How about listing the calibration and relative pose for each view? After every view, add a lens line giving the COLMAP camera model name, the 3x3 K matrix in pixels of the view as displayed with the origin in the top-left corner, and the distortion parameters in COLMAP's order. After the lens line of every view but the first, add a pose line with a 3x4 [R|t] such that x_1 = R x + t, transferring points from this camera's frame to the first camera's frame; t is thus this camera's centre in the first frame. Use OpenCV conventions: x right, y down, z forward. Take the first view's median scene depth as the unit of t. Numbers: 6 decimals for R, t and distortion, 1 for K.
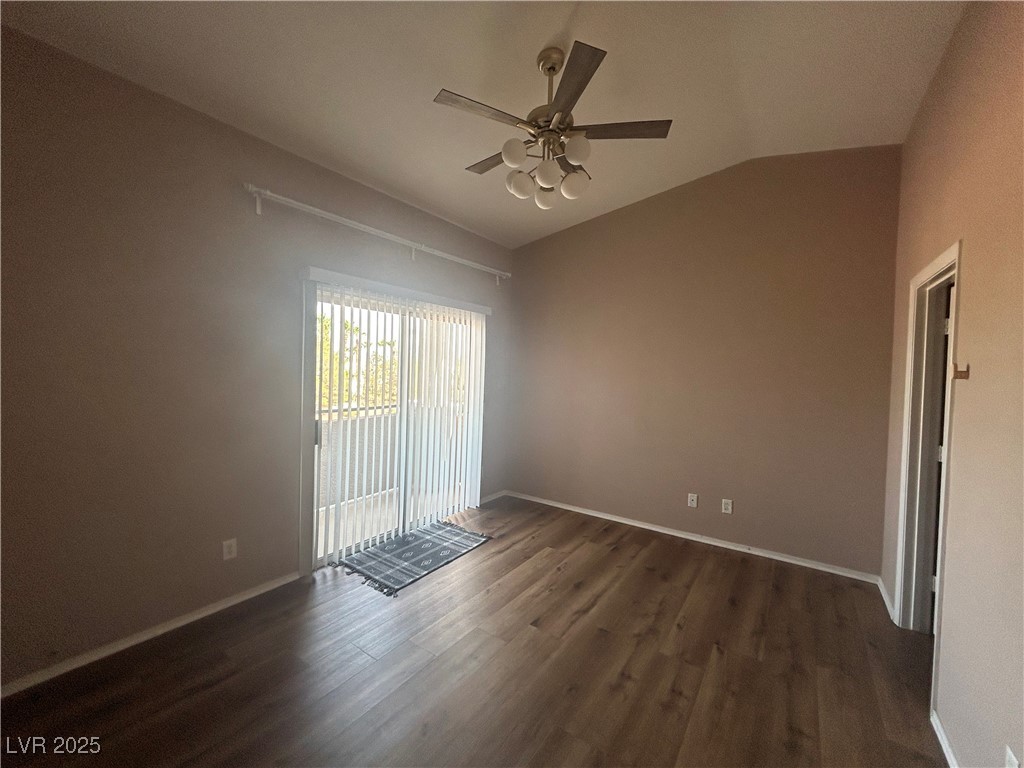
lens RADIAL K [[413.0, 0, 513.3], [0, 413.0, 380.7], [0, 0, 1]] dist [0.001082, 0.000157]
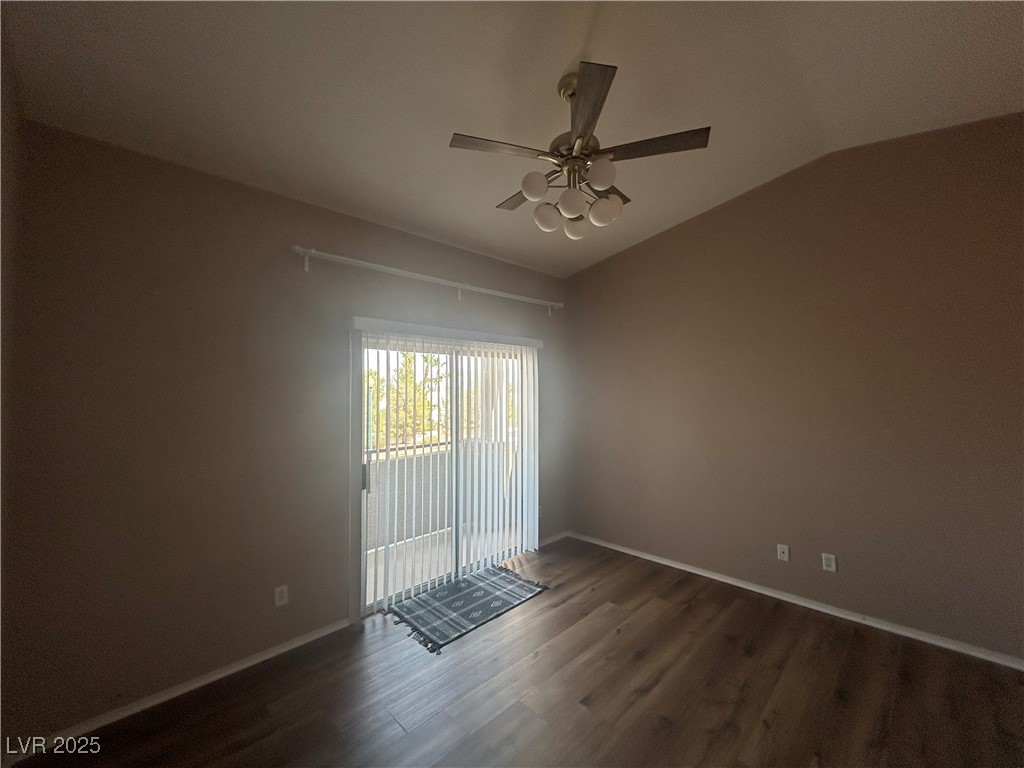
lens RADIAL K [[413.0, 0, 511.5], [0, 413.0, 381.1], [0, 0, 1]] dist [0.001082, 0.000157]
pose [[0.982246, -0.043663, -0.182448, 0.074267], [0.032539, 0.997450, -0.063527, -0.033807], [0.184756, 0.056463, 0.981161, 0.061763]]
